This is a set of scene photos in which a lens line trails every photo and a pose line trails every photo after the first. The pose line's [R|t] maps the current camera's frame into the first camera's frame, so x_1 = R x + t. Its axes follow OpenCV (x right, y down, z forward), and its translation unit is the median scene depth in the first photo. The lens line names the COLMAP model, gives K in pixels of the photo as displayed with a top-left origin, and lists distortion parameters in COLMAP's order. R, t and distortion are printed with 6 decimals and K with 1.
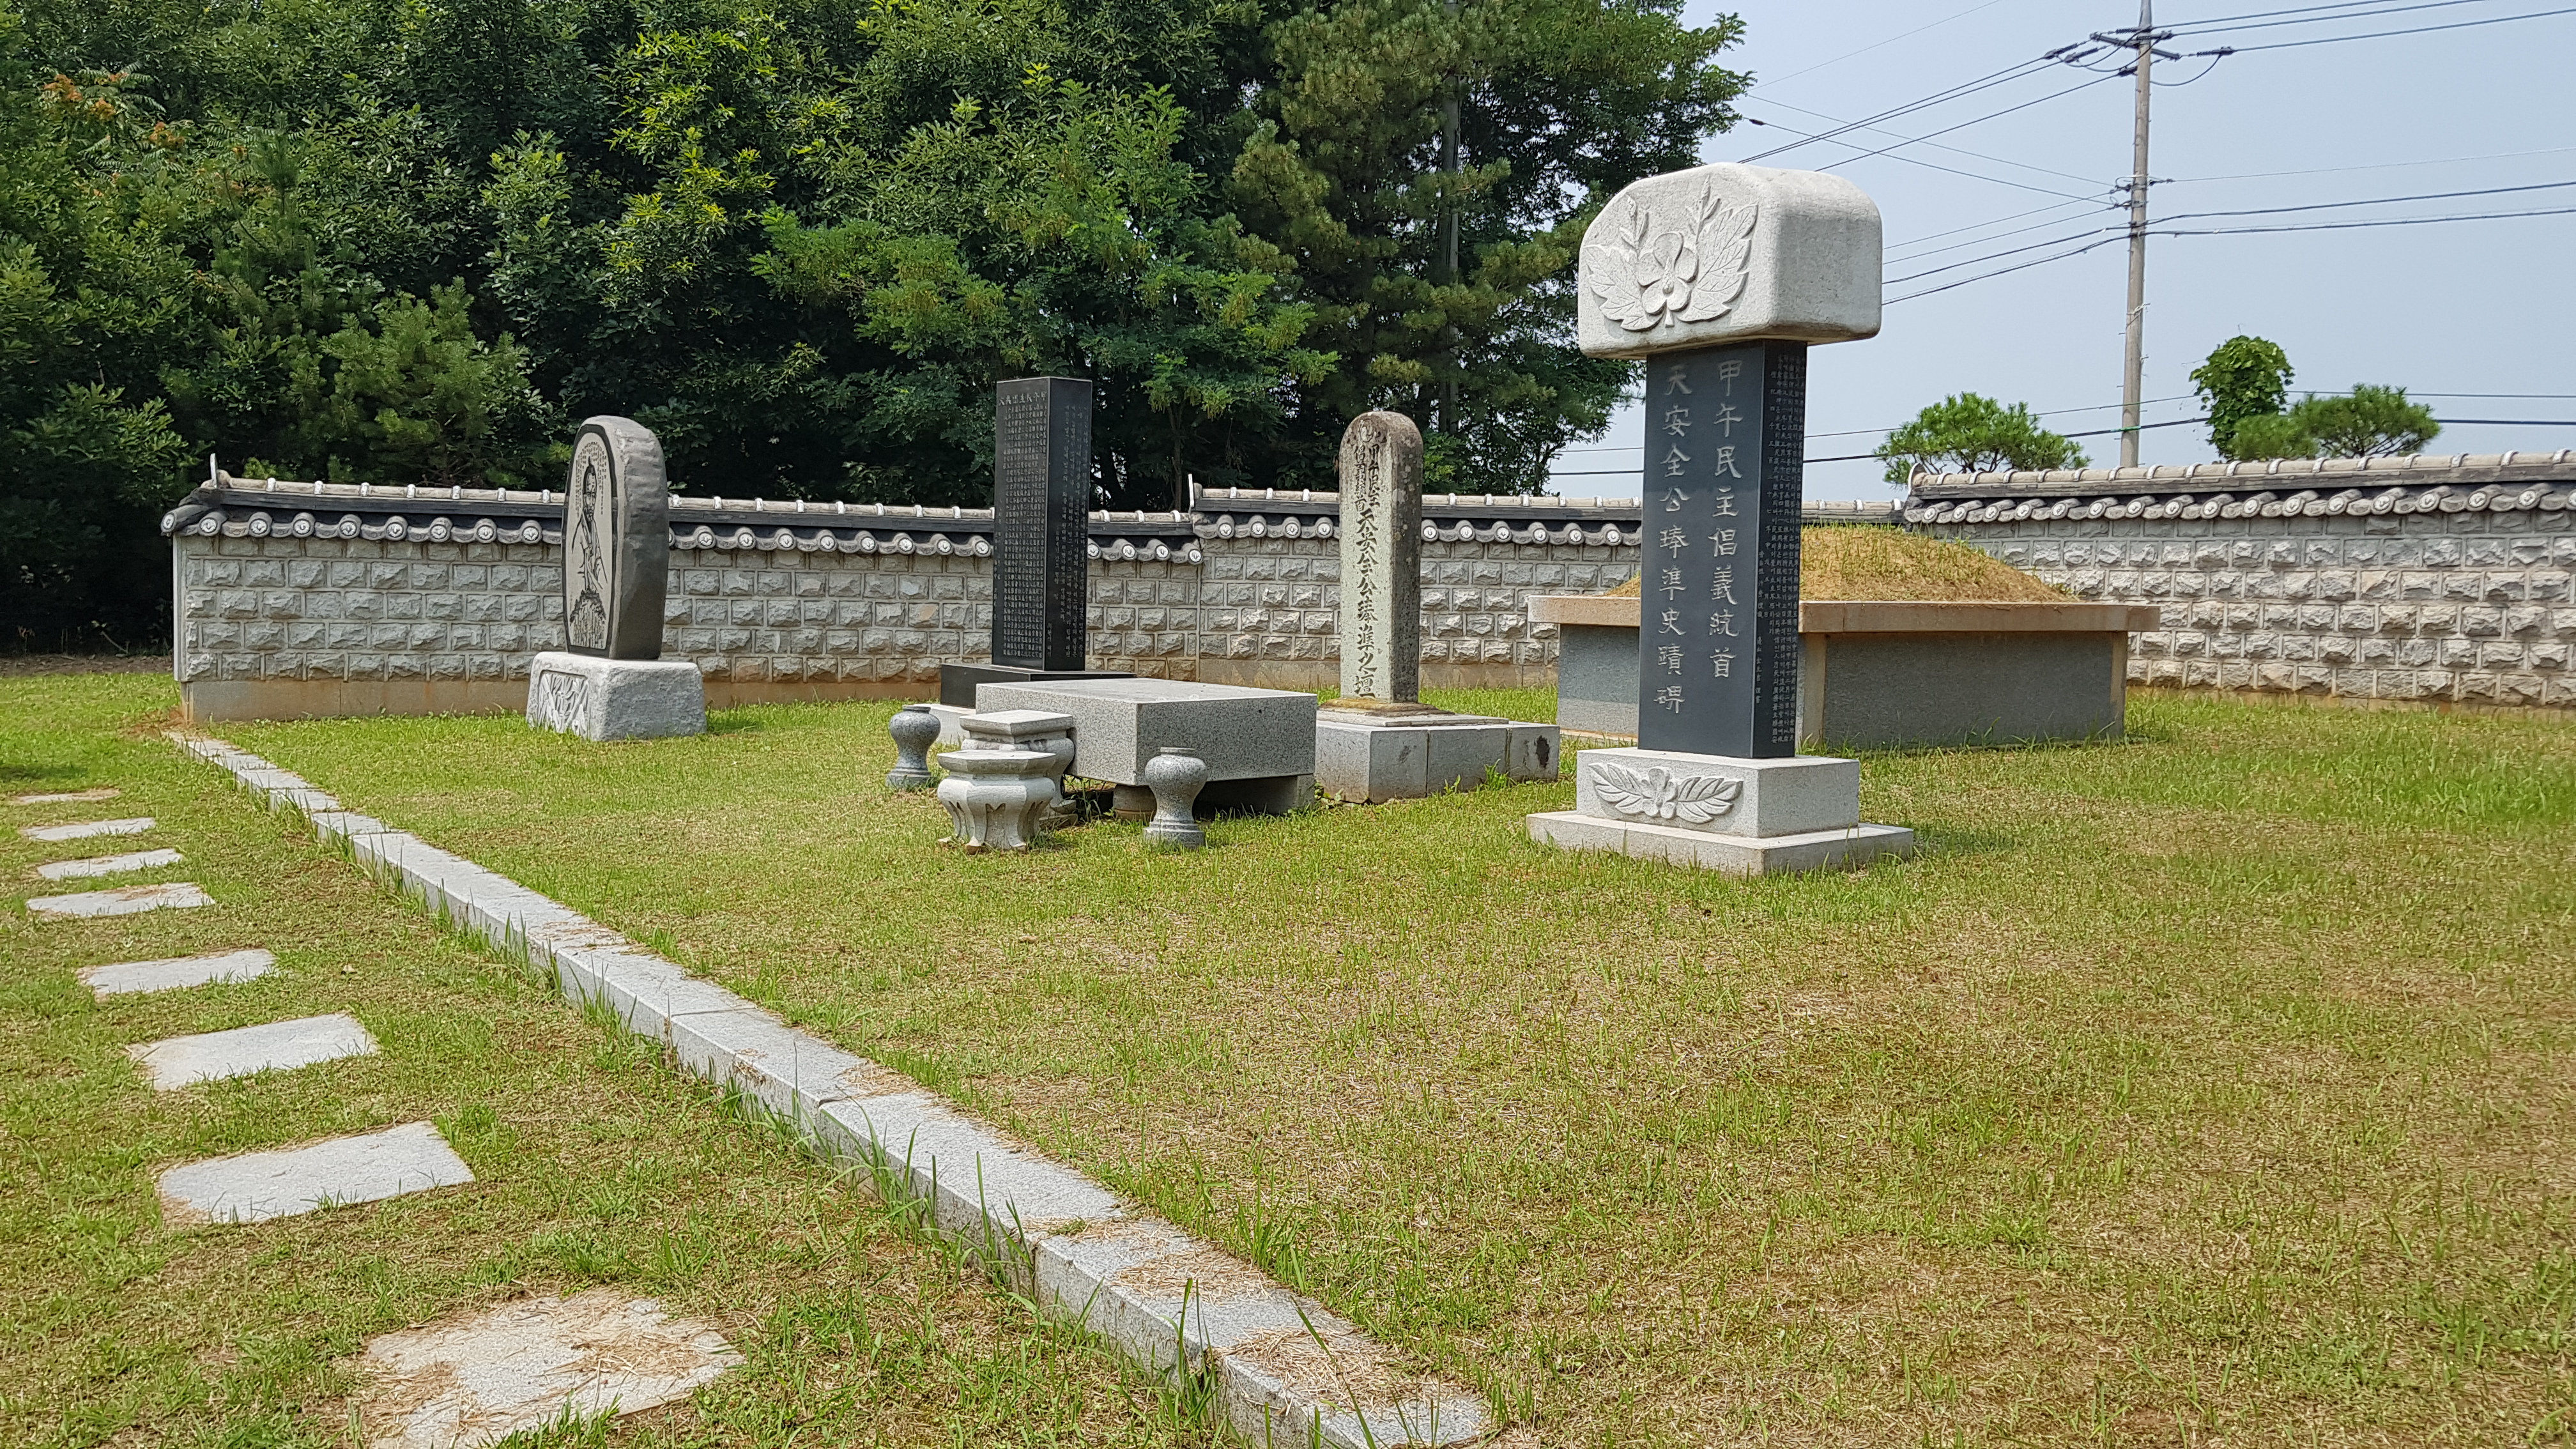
lens RADIAL K [[2021.3, 0, 1275.3], [0, 2021.3, 726.6], [0, 0, 1]] dist [0.088738, -0.156417]
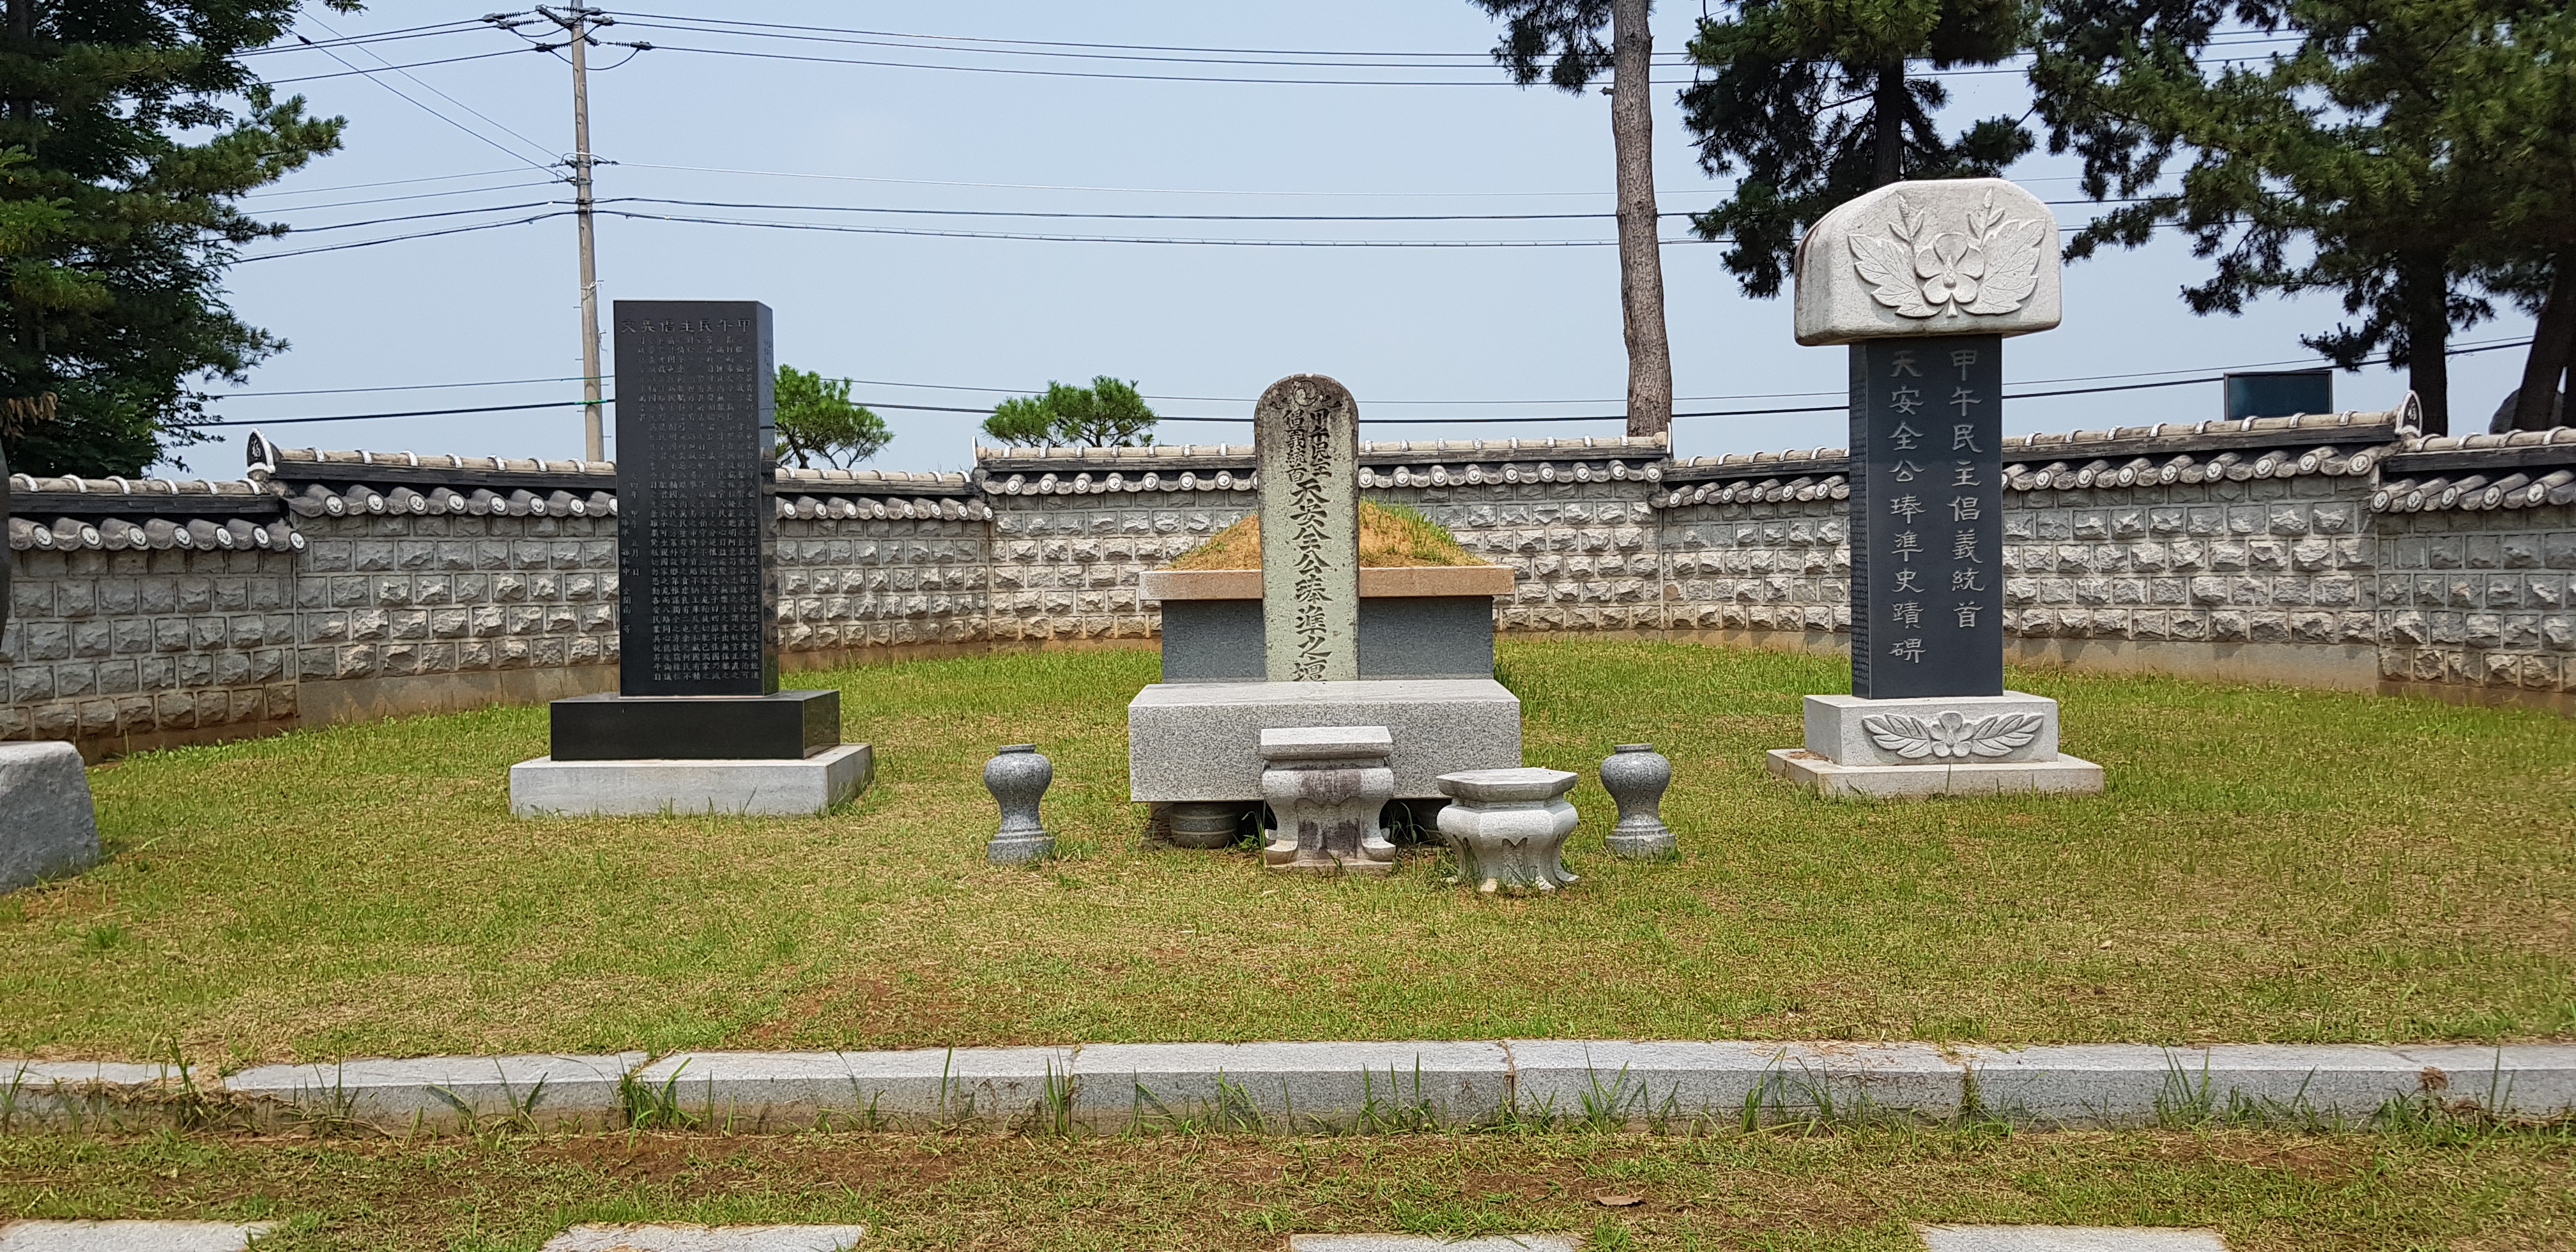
lens RADIAL K [[2018.4, 0, 1274.4], [0, 2018.4, 621.2], [0, 0, 1]] dist [0.085008, -0.158732]
pose [[0.593594, -0.054971, 0.802885, -0.463066], [0.084663, 0.996394, 0.005626, -0.033379], [-0.800299, 0.064635, 0.596107, 0.316034]]
